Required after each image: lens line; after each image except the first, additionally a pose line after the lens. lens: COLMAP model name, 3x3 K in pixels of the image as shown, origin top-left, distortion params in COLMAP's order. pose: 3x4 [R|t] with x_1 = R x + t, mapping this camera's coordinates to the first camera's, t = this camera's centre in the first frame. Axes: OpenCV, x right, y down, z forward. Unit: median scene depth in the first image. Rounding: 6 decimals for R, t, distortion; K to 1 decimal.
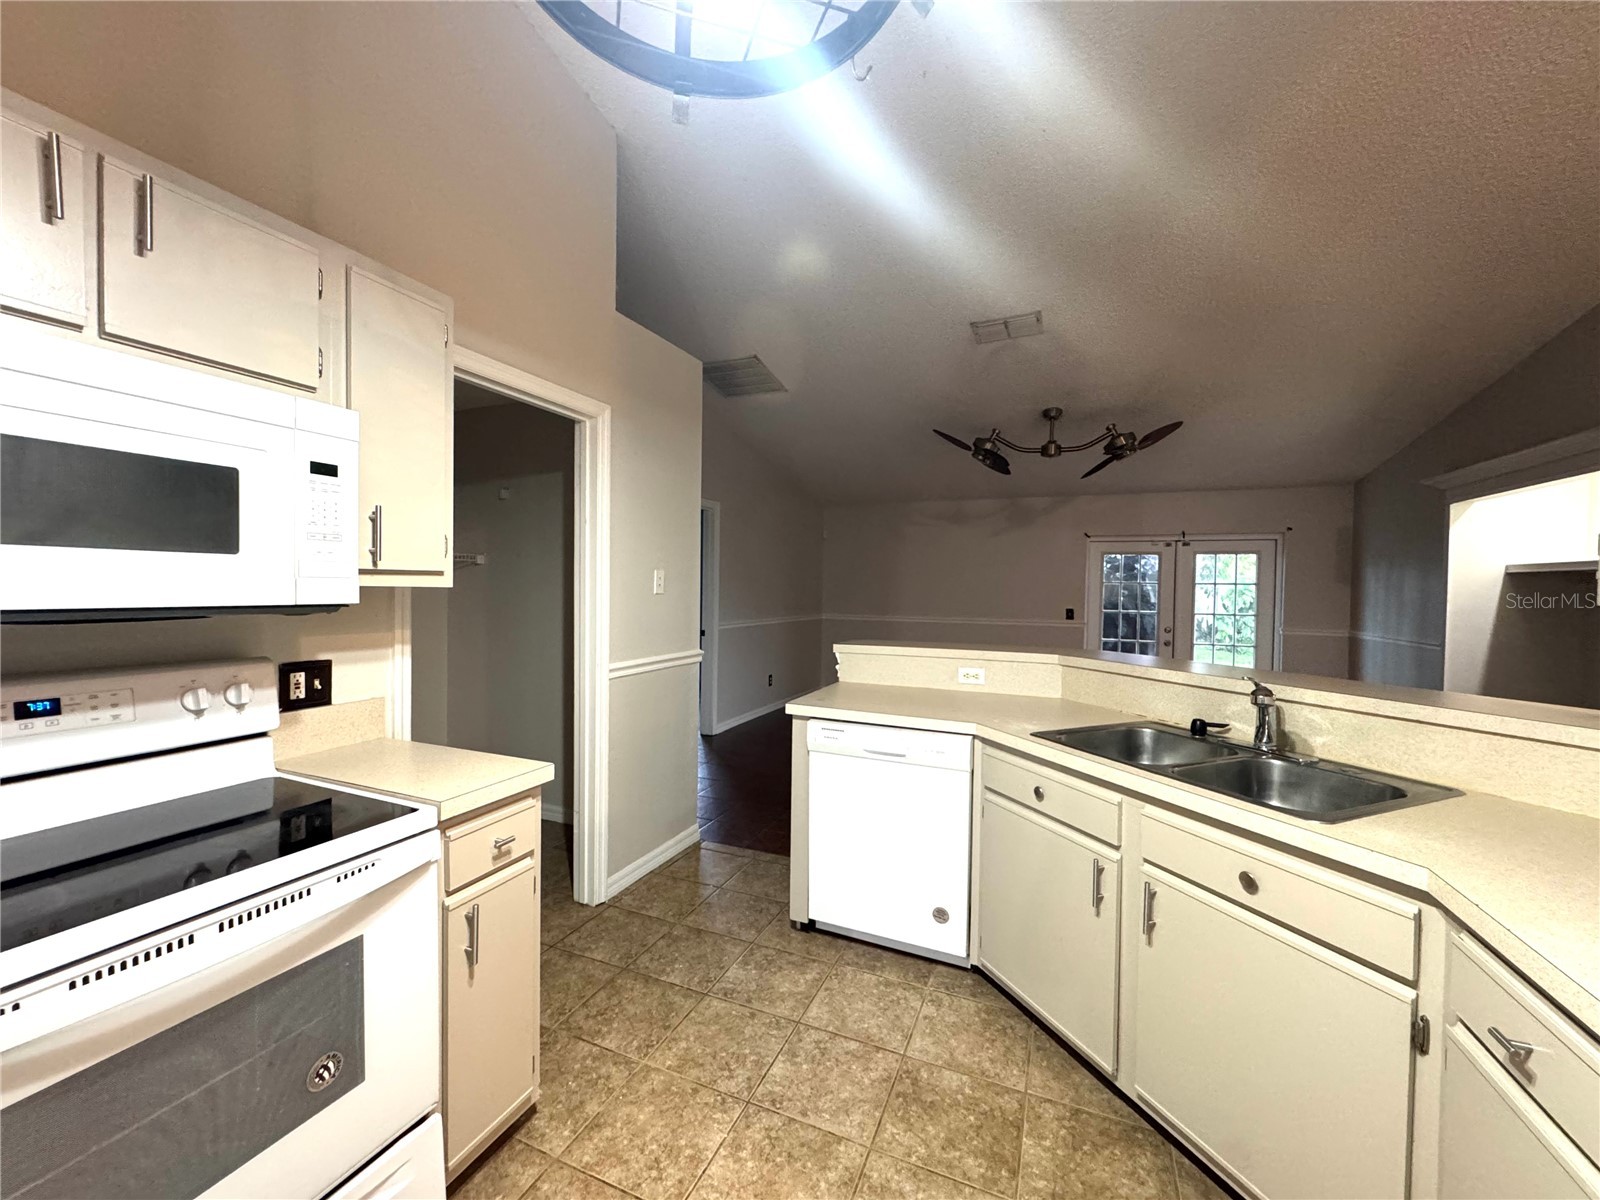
lens RADIAL K [[637.1, 0, 800.0], [0, 637.1, 600.0], [0, 0, 1]] dist [-0.002432, 0.000297]
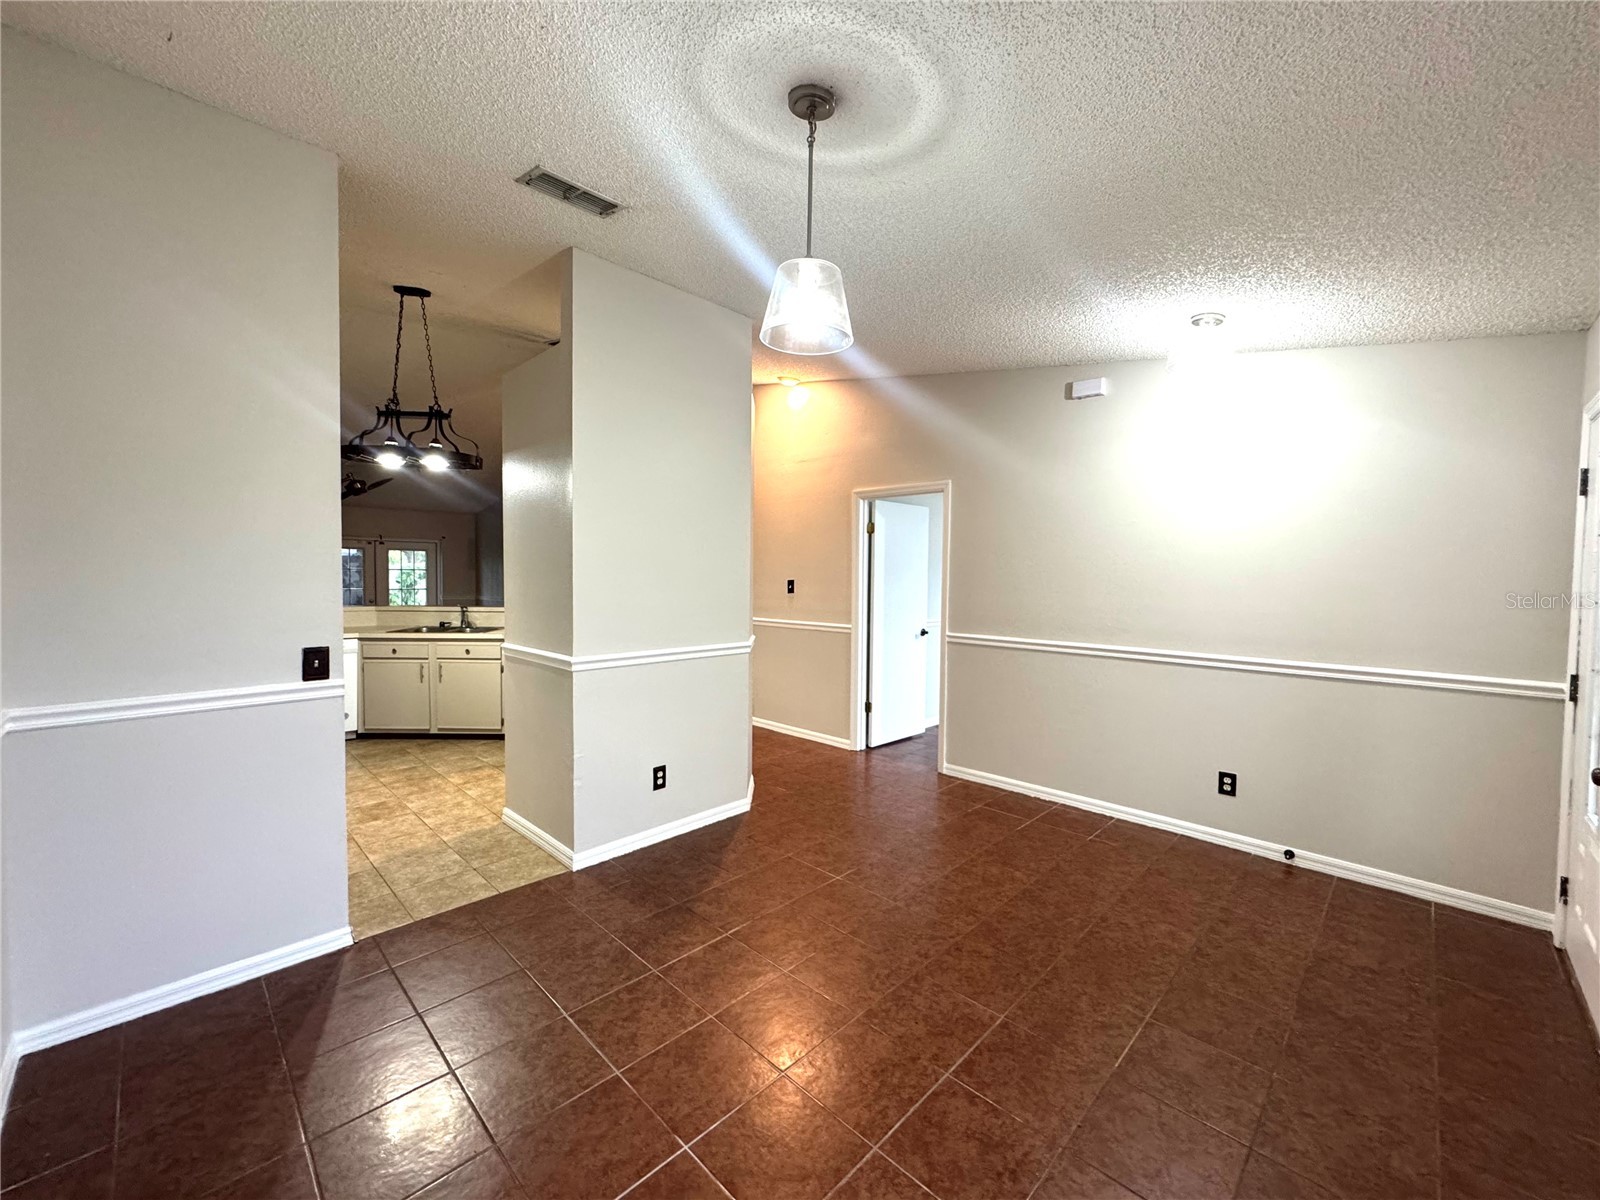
lens RADIAL K [[637.1, 0, 800.0], [0, 637.1, 600.0], [0, 0, 1]] dist [-0.002432, 0.000297]
pose [[0.365219, -0.047948, 0.929686, -1.488738], [0.016783, 0.998850, 0.044922, -0.015465], [-0.930770, -0.000804, 0.365603, -1.602075]]
